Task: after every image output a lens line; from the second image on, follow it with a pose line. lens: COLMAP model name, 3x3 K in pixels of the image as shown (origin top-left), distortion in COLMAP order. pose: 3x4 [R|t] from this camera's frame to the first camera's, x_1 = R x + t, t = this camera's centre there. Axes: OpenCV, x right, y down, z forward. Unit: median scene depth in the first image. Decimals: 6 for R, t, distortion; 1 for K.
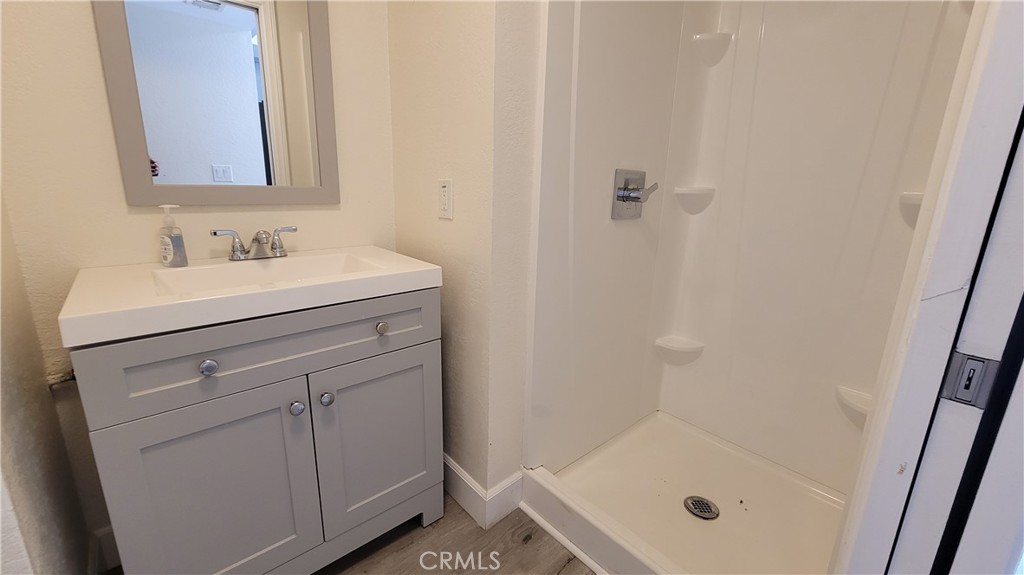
lens RADIAL K [[420.0, 0, 518.0], [0, 420.0, 282.2], [0, 0, 1]] dist [-0.000556, -0.000612]
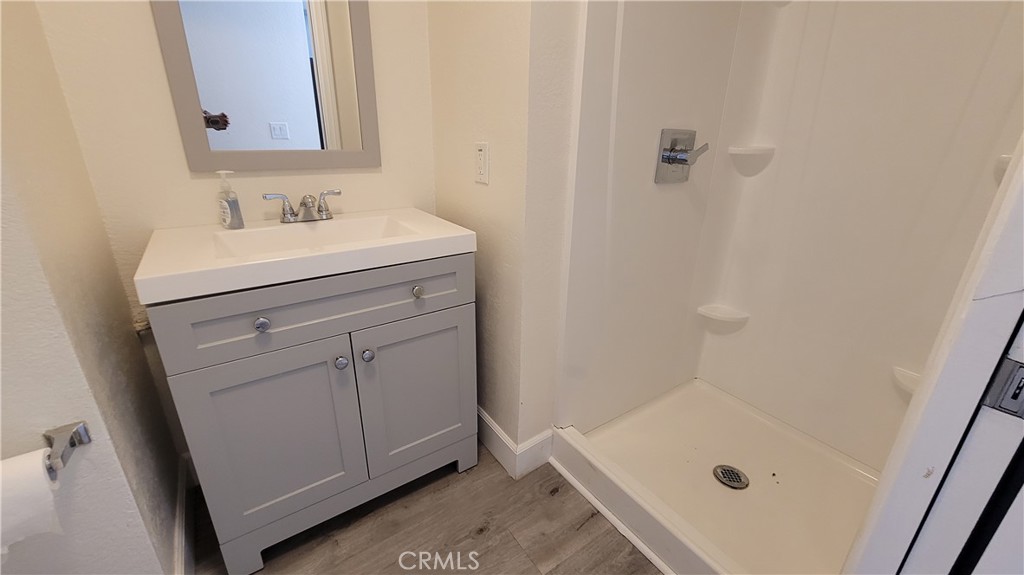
lens RADIAL K [[420.0, 0, 517.5], [0, 420.0, 282.1], [0, 0, 1]] dist [-0.000556, -0.000612]
pose [[0.992990, 0.033384, -0.113388, 0.036215], [-0.021016, 0.993867, 0.108565, -0.029487], [0.116316, -0.105420, 0.987602, -0.000483]]
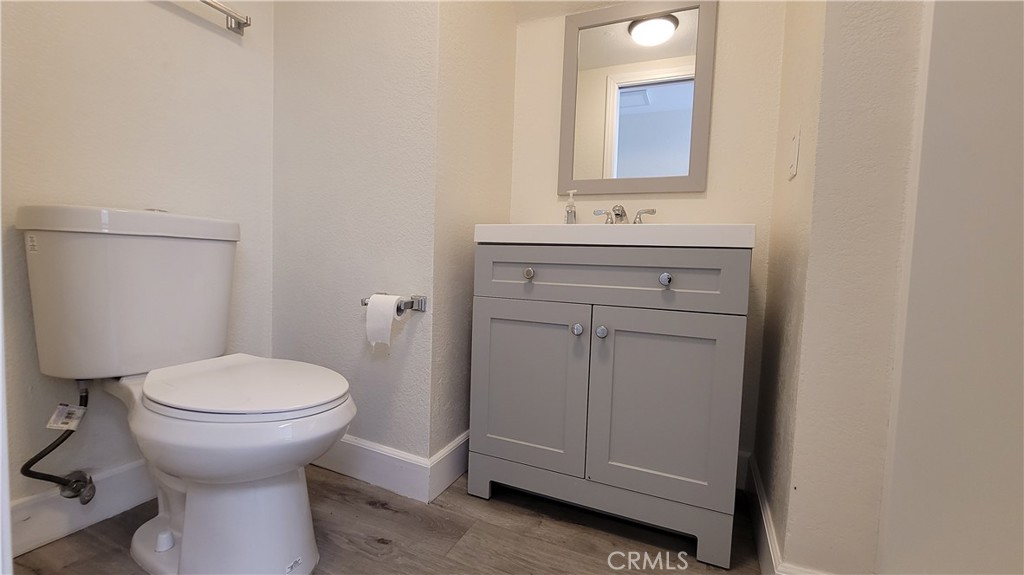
lens RADIAL K [[420.0, 0, 517.7], [0, 420.0, 281.8], [0, 0, 1]] dist [-0.000556, -0.000612]
pose [[0.416449, 0.034227, -0.908515, 0.371472], [-0.241490, 0.967559, -0.074244, 0.244550], [0.876500, 0.250316, 0.411204, 0.281233]]
